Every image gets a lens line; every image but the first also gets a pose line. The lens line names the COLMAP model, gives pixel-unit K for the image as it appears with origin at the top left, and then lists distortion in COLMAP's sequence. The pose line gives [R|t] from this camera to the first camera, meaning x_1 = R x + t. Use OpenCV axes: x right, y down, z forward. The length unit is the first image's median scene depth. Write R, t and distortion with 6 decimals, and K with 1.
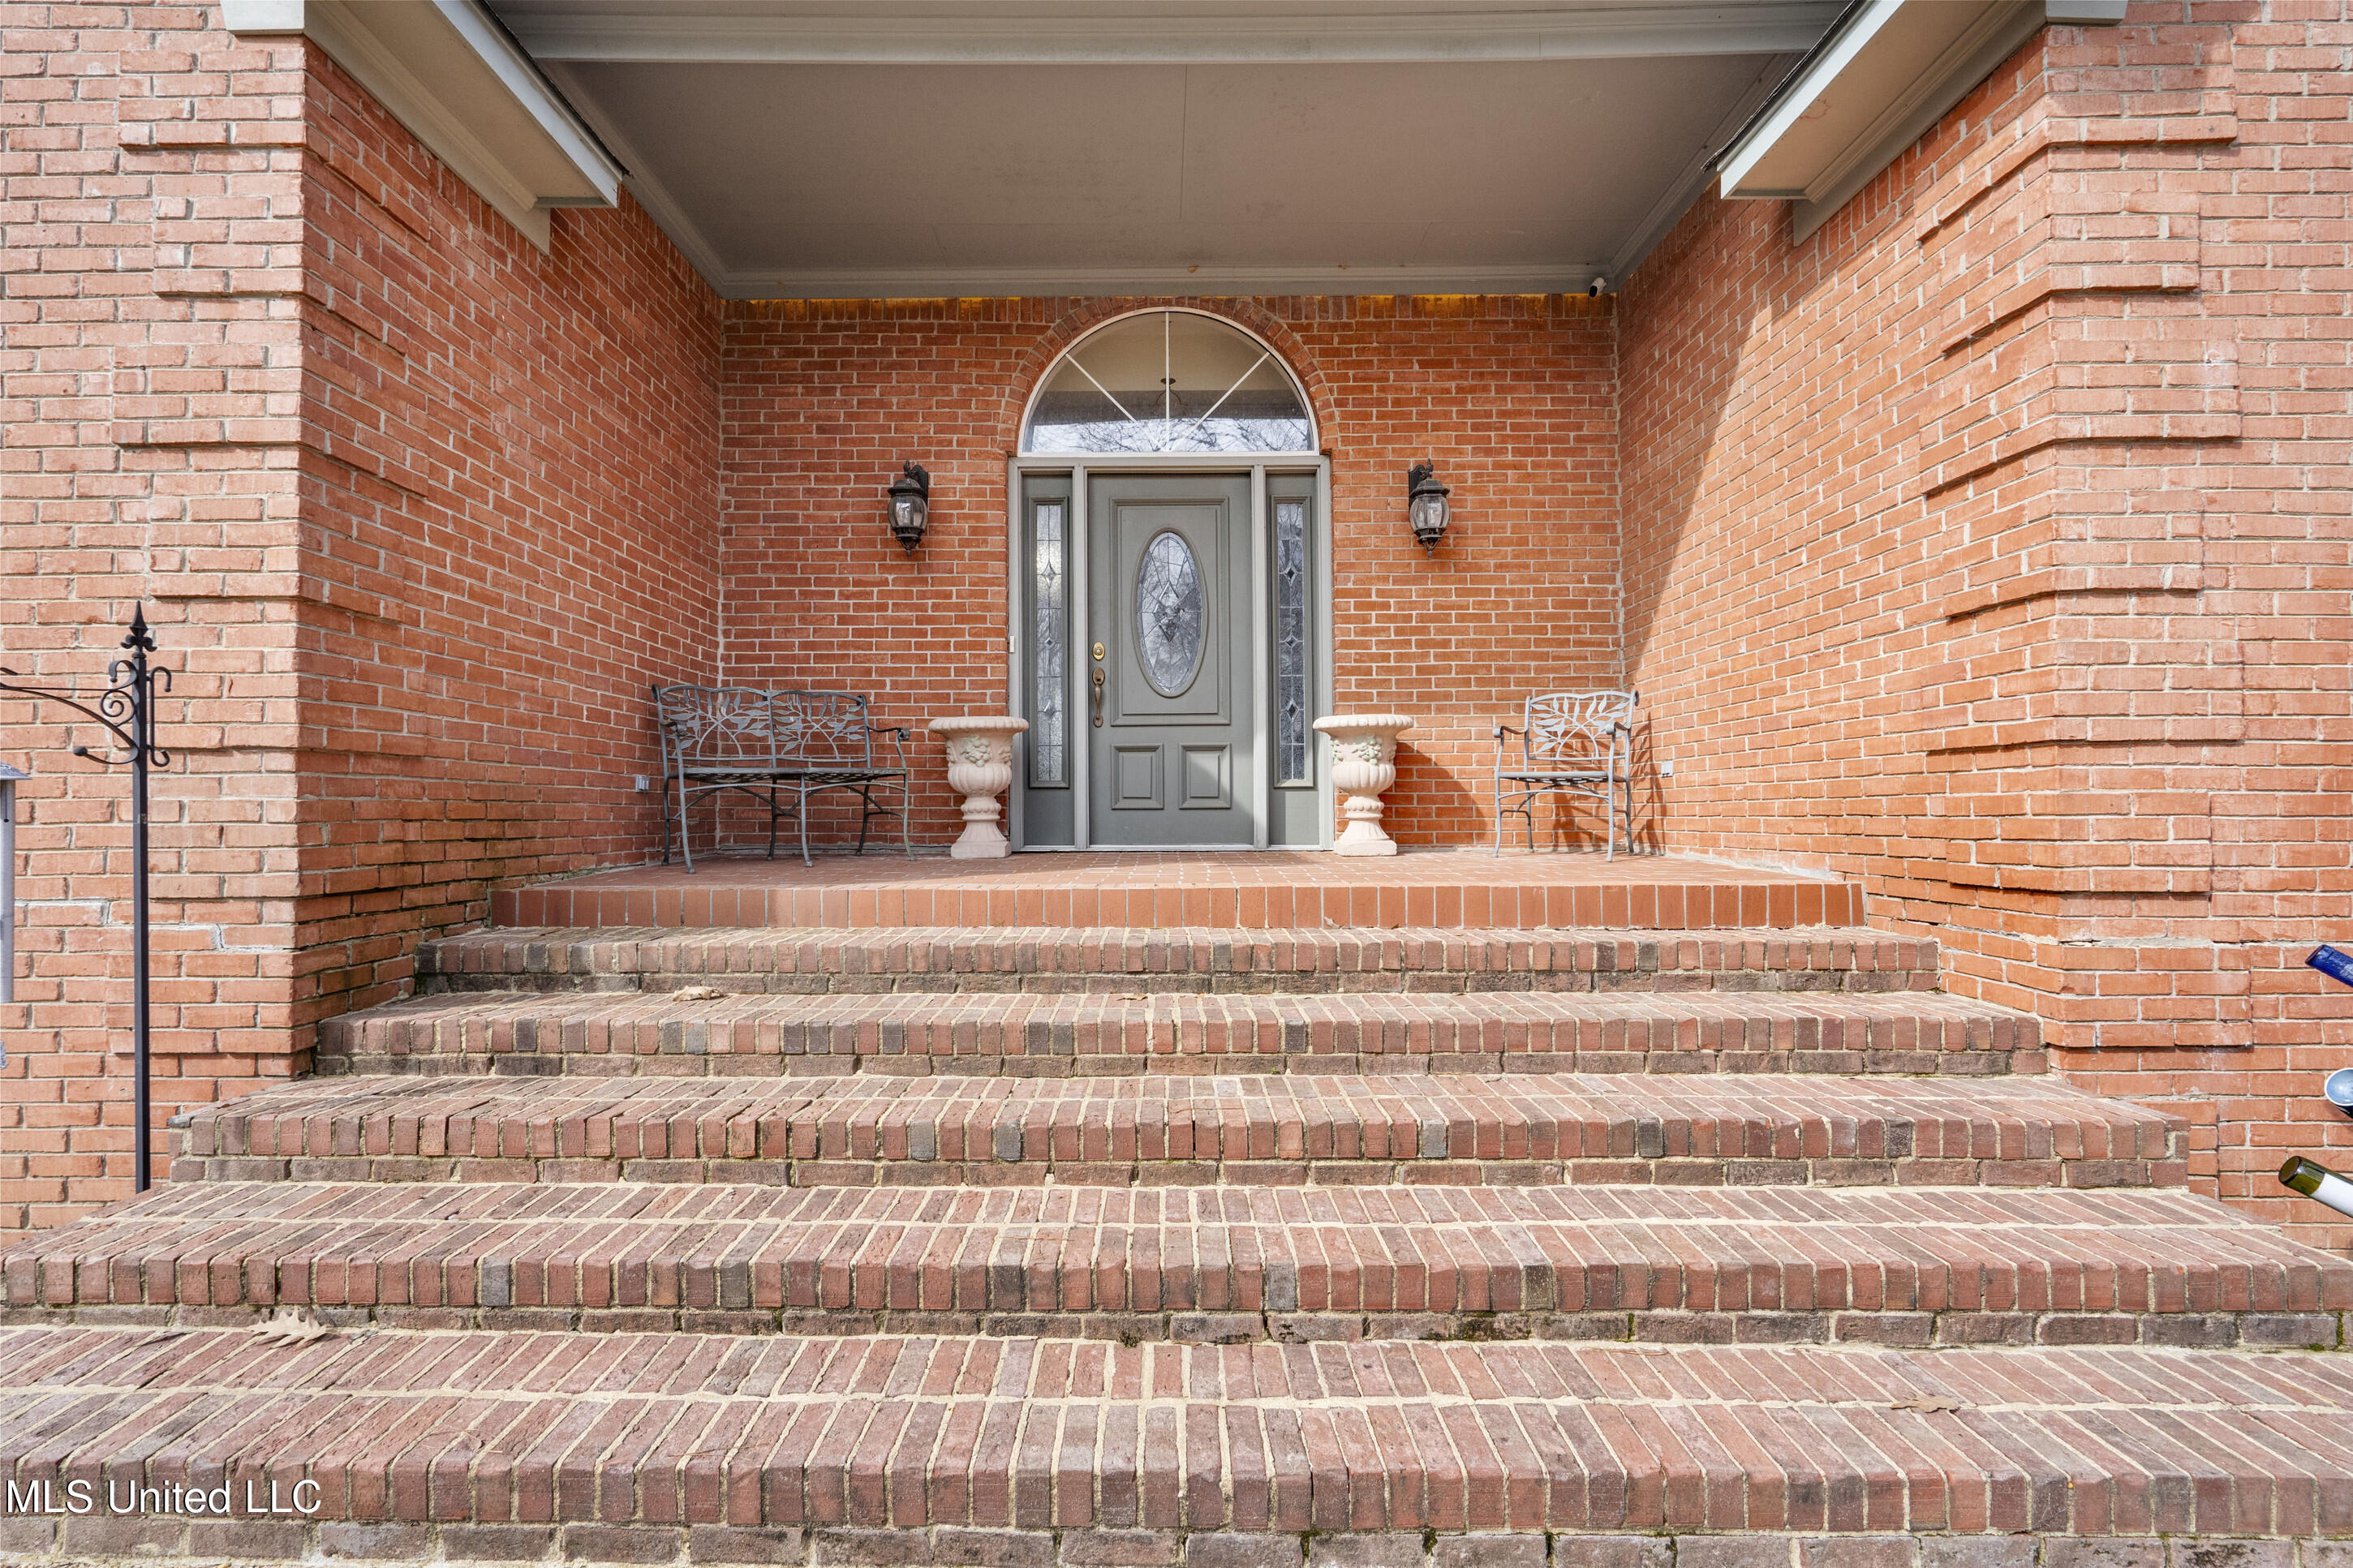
lens RADIAL K [[1075.6, 0, 1167.5], [0, 1075.6, 783.6], [0, 0, 1]] dist [-0.002907, 0.002109]
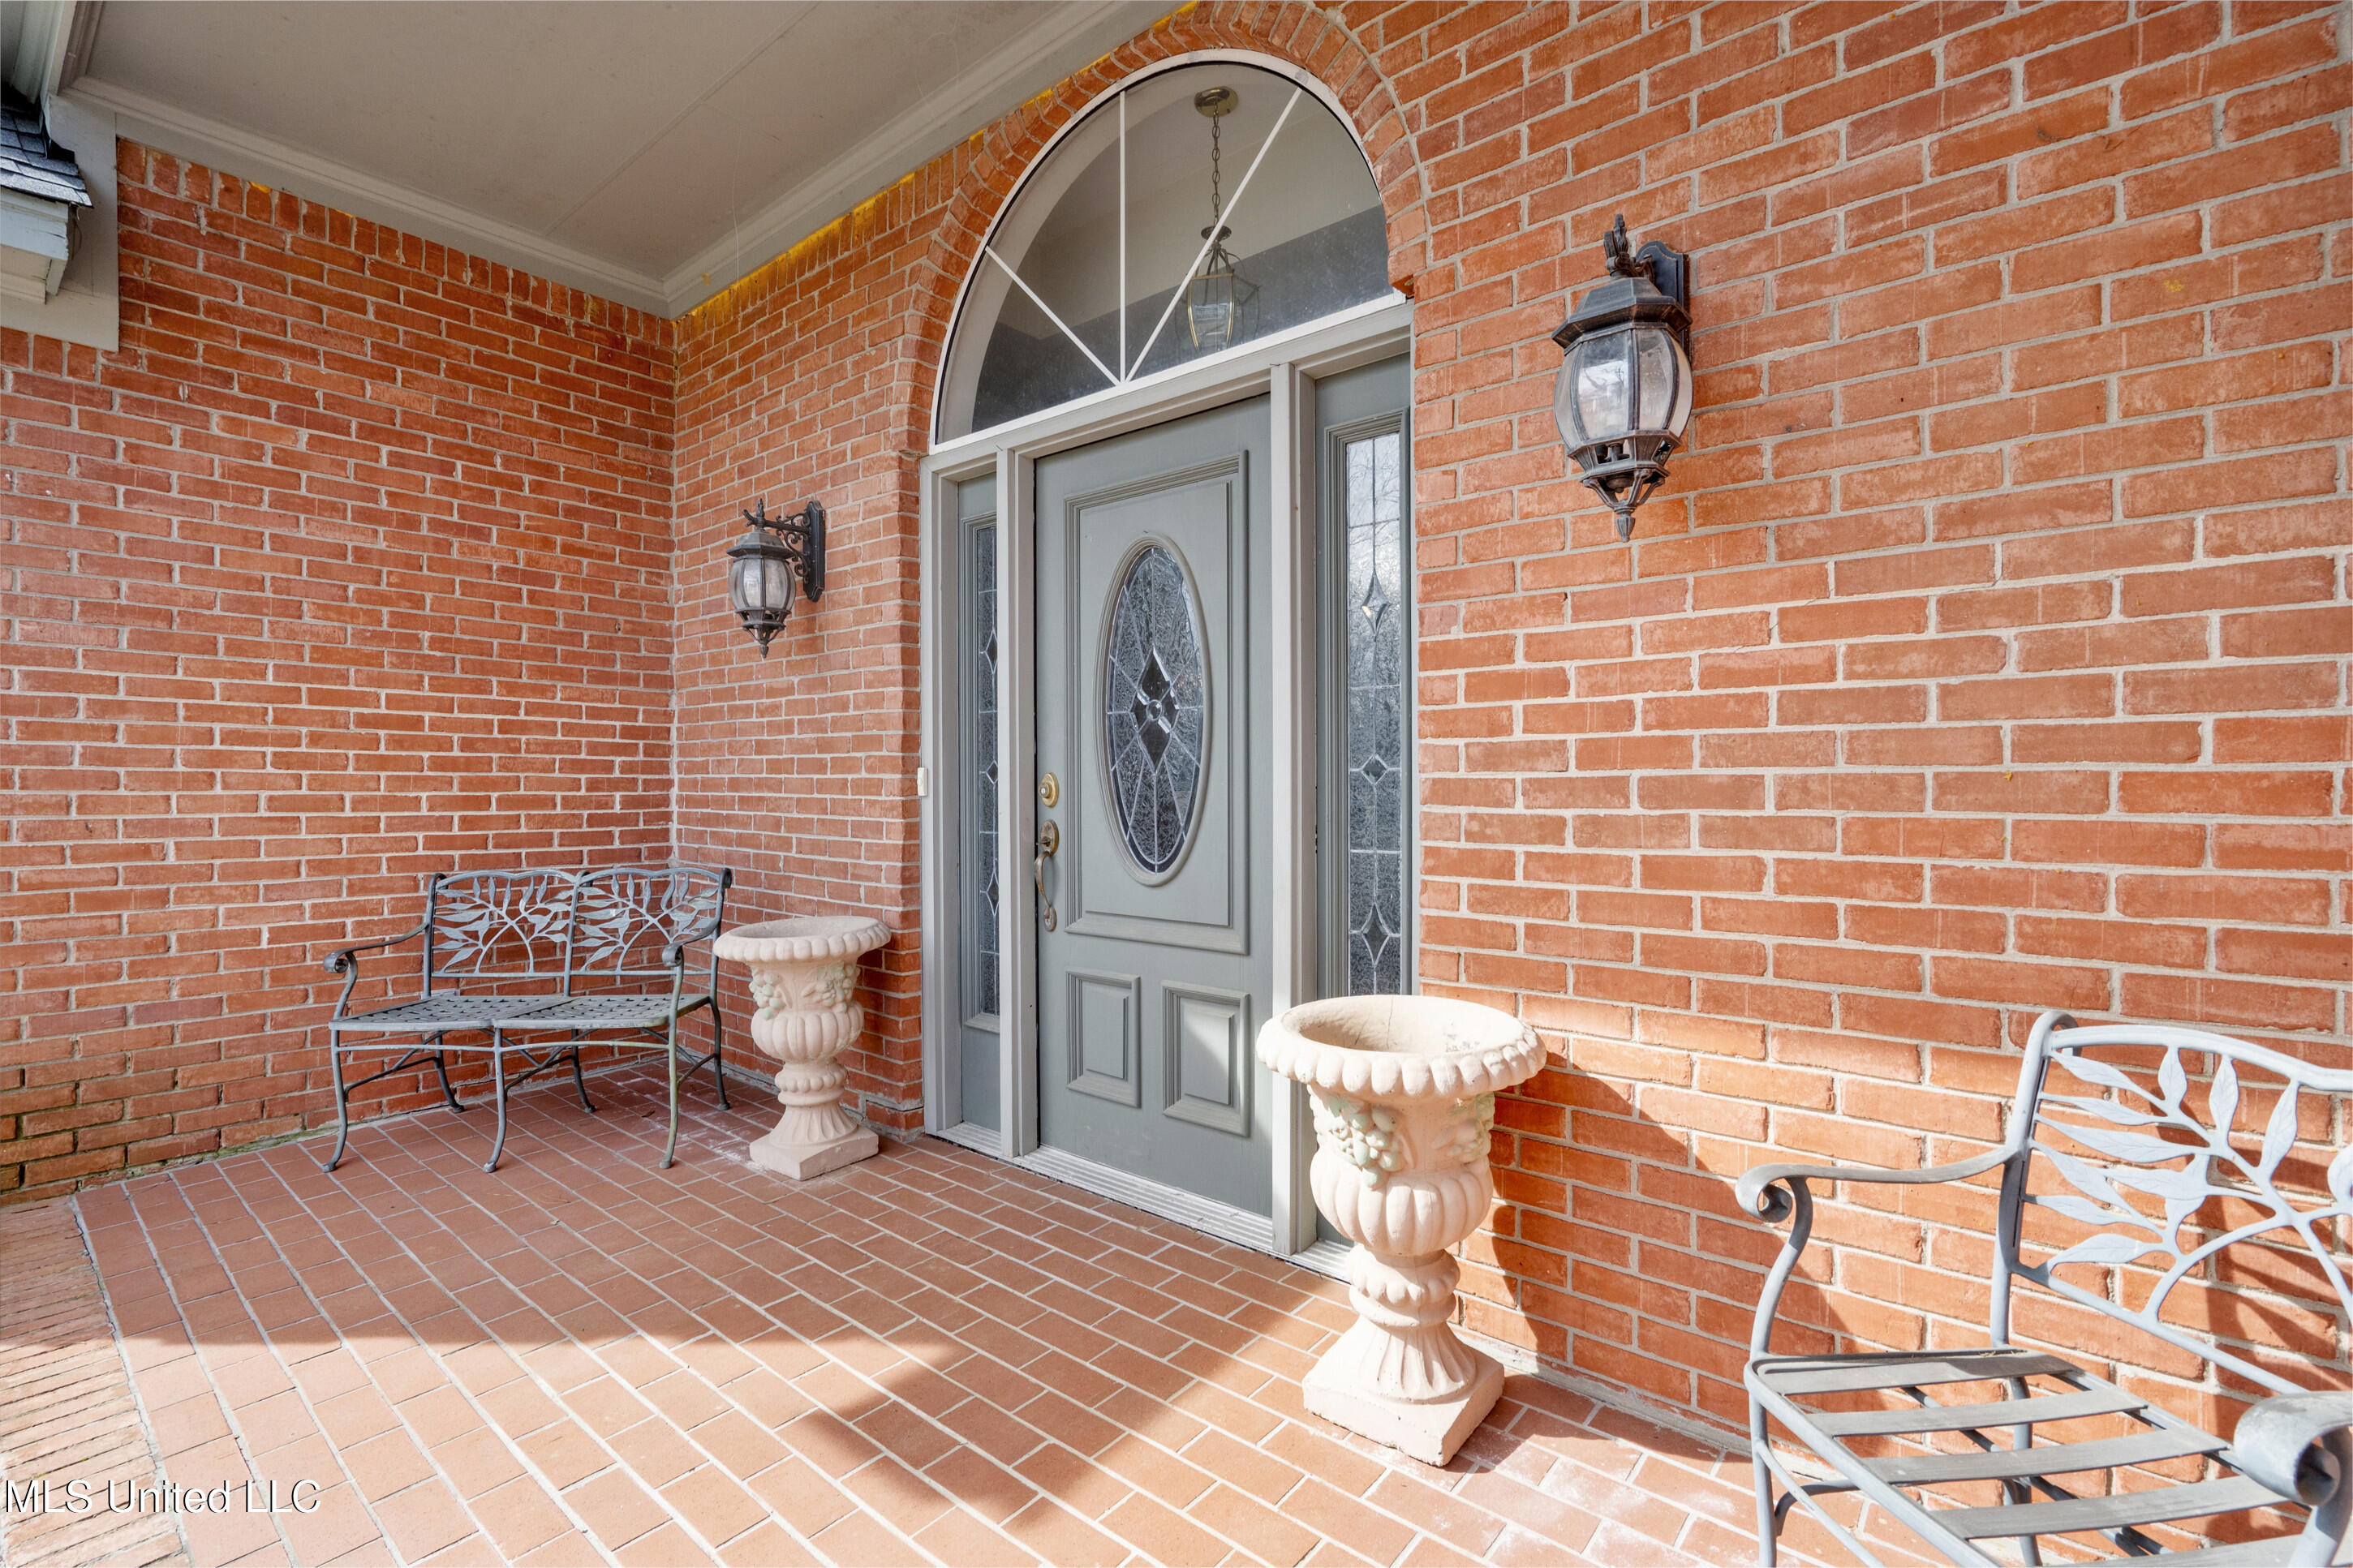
lens RADIAL K [[1075.6, 0, 1157.8], [0, 1075.6, 784.7], [0, 0, 1]] dist [-0.002907, 0.002109]
pose [[0.750050, 0.008032, -0.661333, 0.338301], [0.011855, 0.999602, 0.025586, -0.142431], [0.661275, -0.027032, 0.749656, 0.651863]]
